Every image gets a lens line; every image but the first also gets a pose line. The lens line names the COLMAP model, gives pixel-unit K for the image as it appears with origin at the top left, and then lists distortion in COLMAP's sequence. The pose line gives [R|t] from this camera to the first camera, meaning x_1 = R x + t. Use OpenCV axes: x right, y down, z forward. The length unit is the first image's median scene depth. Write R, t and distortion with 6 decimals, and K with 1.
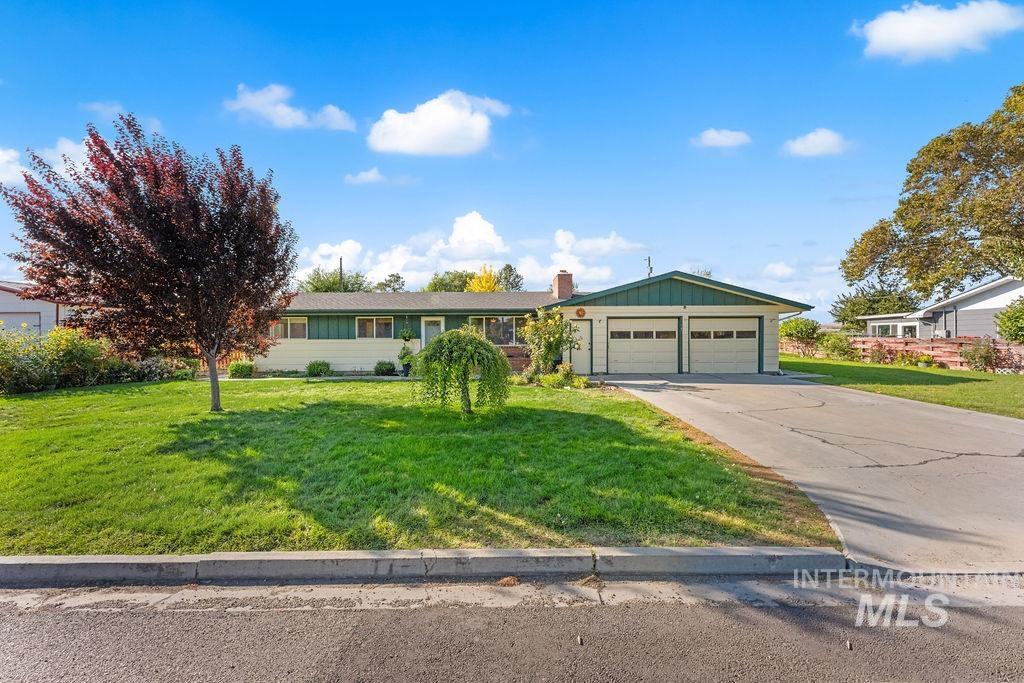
lens RADIAL K [[416.1, 0, 507.1], [0, 416.1, 346.2], [0, 0, 1]] dist [-0.001522, -0.000261]
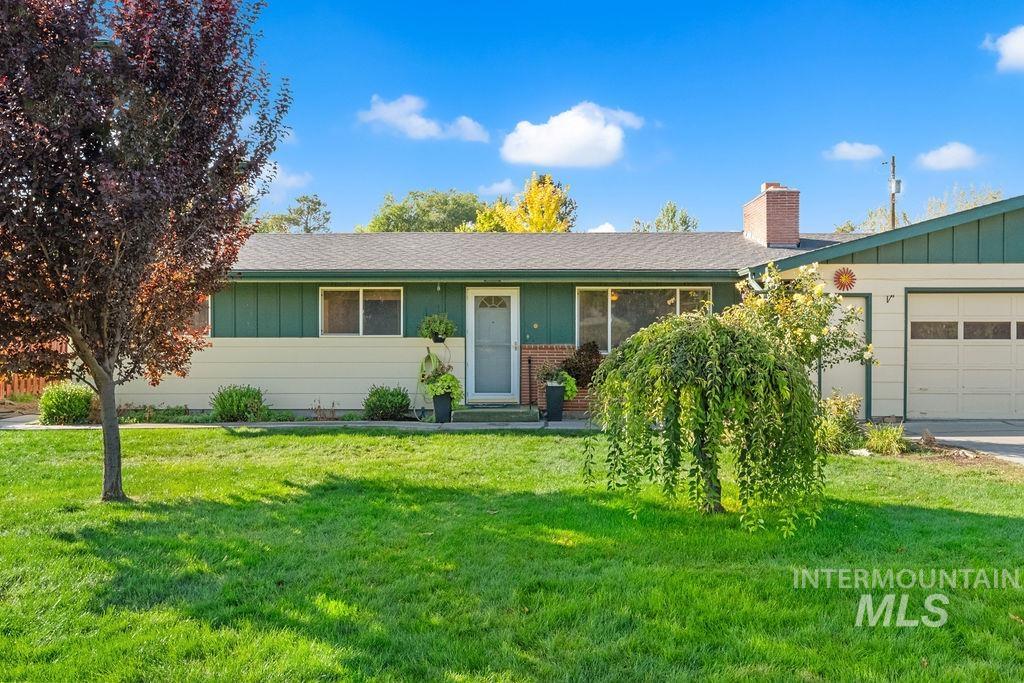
lens RADIAL K [[917.2, 0, 512.0], [0, 917.2, 341.5], [0, 0, 1]] dist [0.007667, 0.008391]
pose [[0.999576, 0.004769, -0.028726, -0.139492], [-0.005210, 0.999870, -0.015283, 0.001549], [0.028650, 0.015426, 0.999470, 0.029768]]
